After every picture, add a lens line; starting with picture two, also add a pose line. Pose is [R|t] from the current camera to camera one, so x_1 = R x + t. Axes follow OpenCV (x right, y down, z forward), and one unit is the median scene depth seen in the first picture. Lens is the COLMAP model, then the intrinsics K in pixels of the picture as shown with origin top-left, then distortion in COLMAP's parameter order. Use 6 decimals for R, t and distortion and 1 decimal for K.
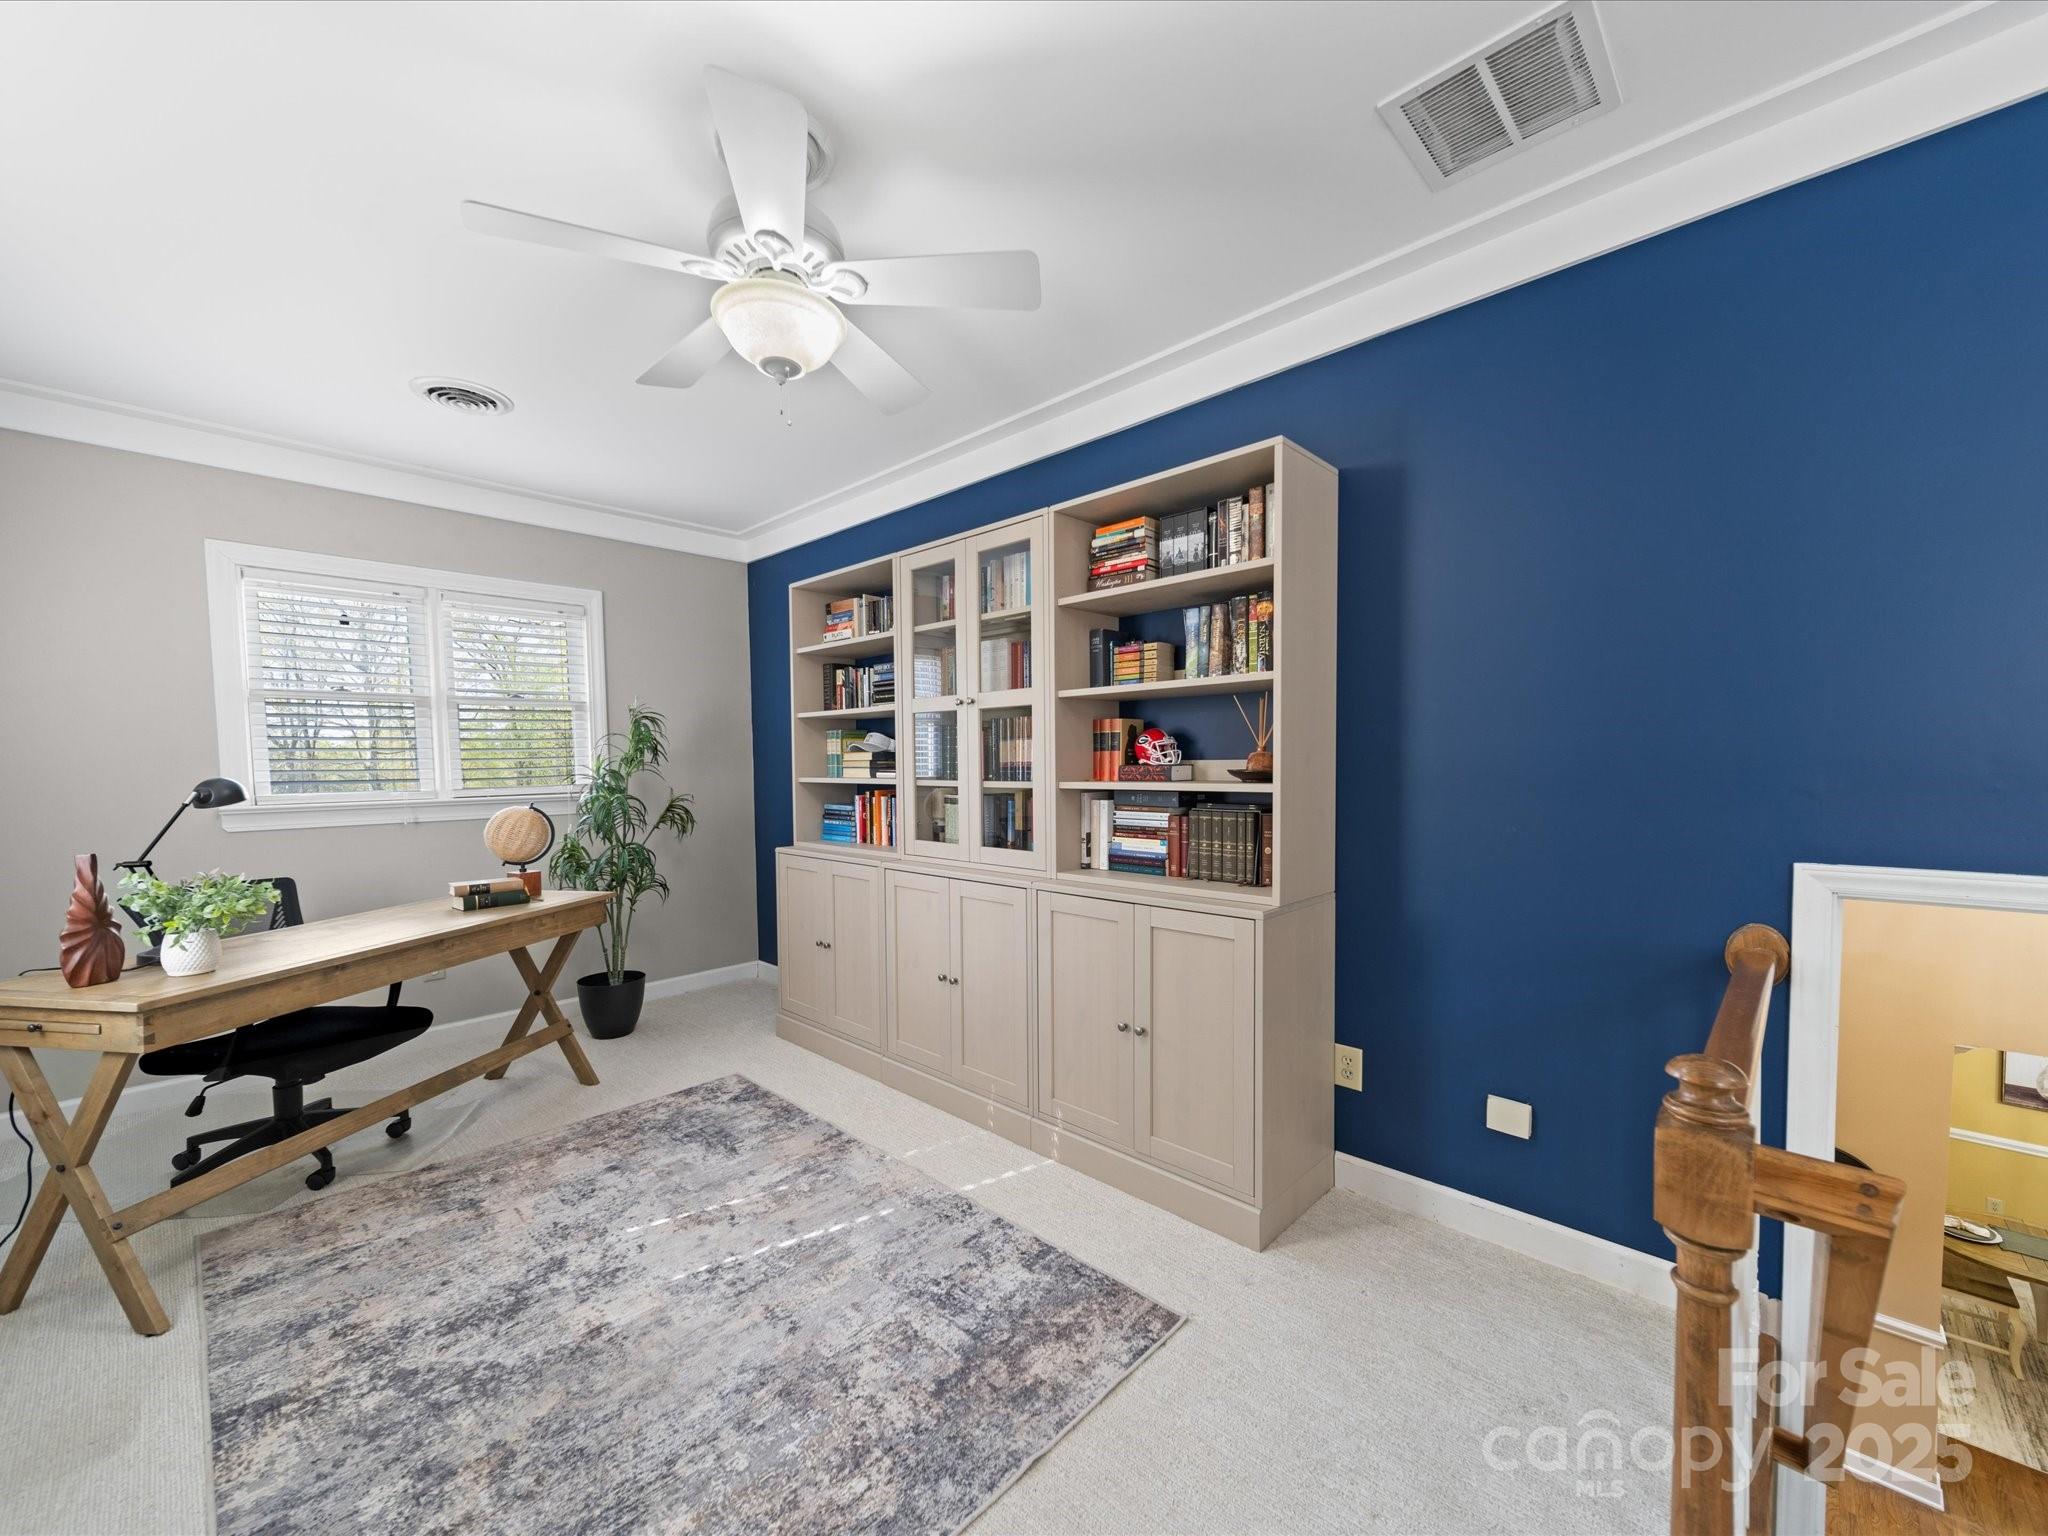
lens RADIAL K [[802.0, 0, 1026.8], [0, 802.0, 760.8], [0, 0, 1]] dist [0.007274, -0.000519]
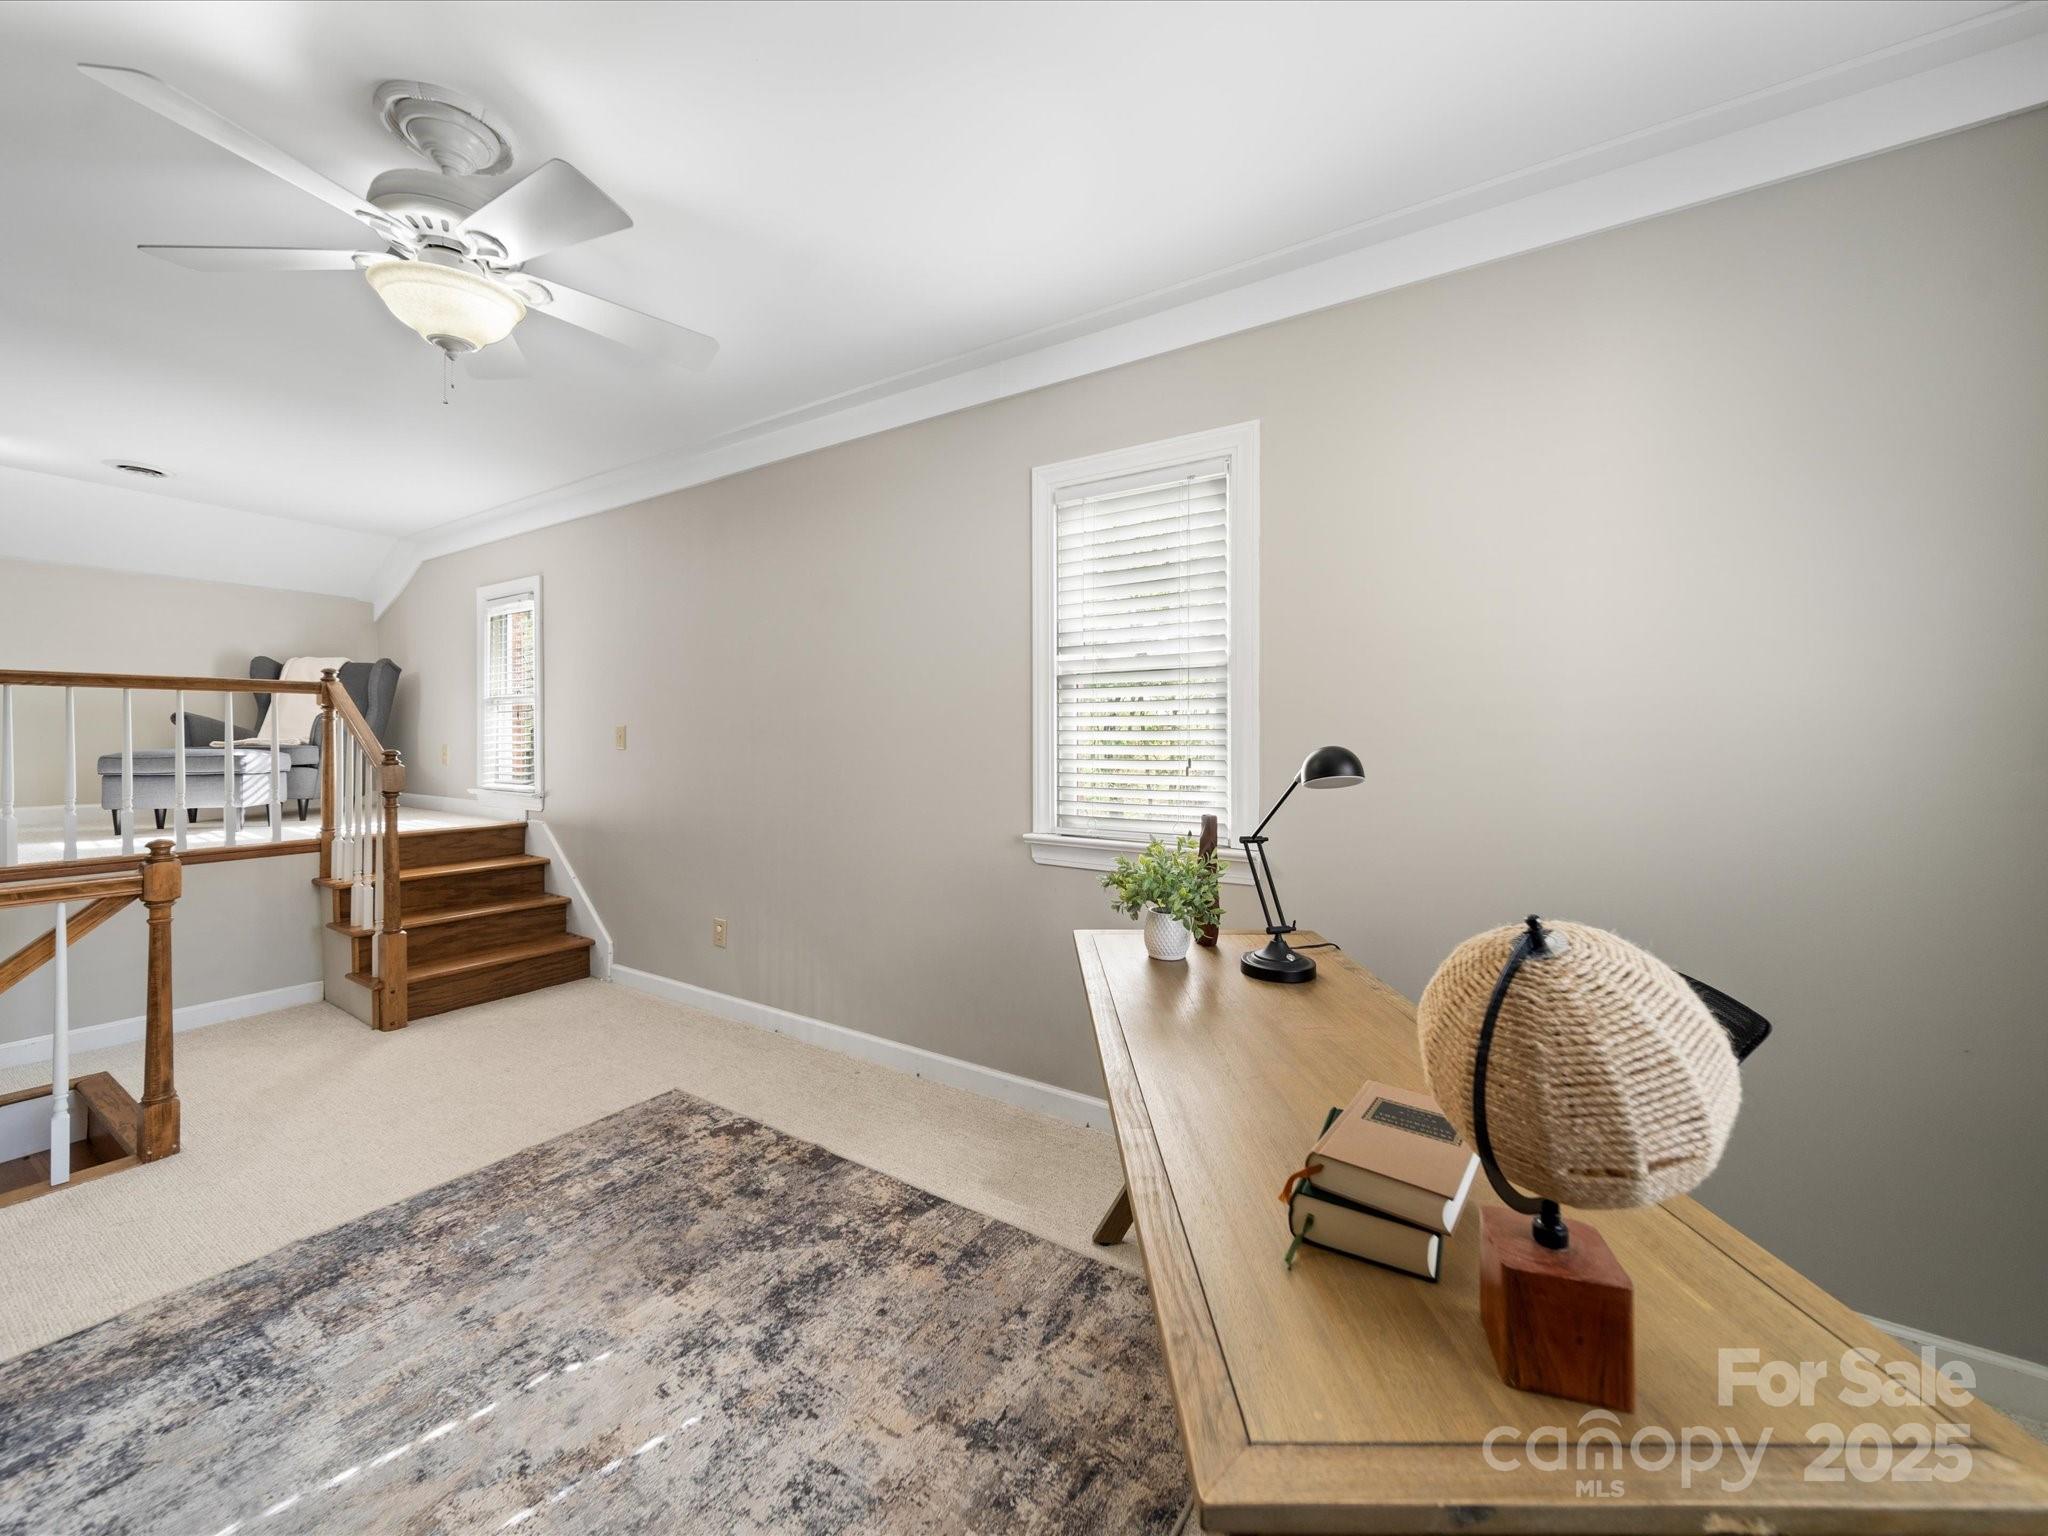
lens RADIAL K [[802.0, 0, 1026.8], [0, 802.0, 760.8], [0, 0, 1]] dist [0.007274, -0.000519]
pose [[-0.985224, 0.017345, -0.170389, -0.749628], [0.010935, 0.999199, 0.038488, 0.007340], [0.170920, 0.036056, -0.984625, 1.910189]]
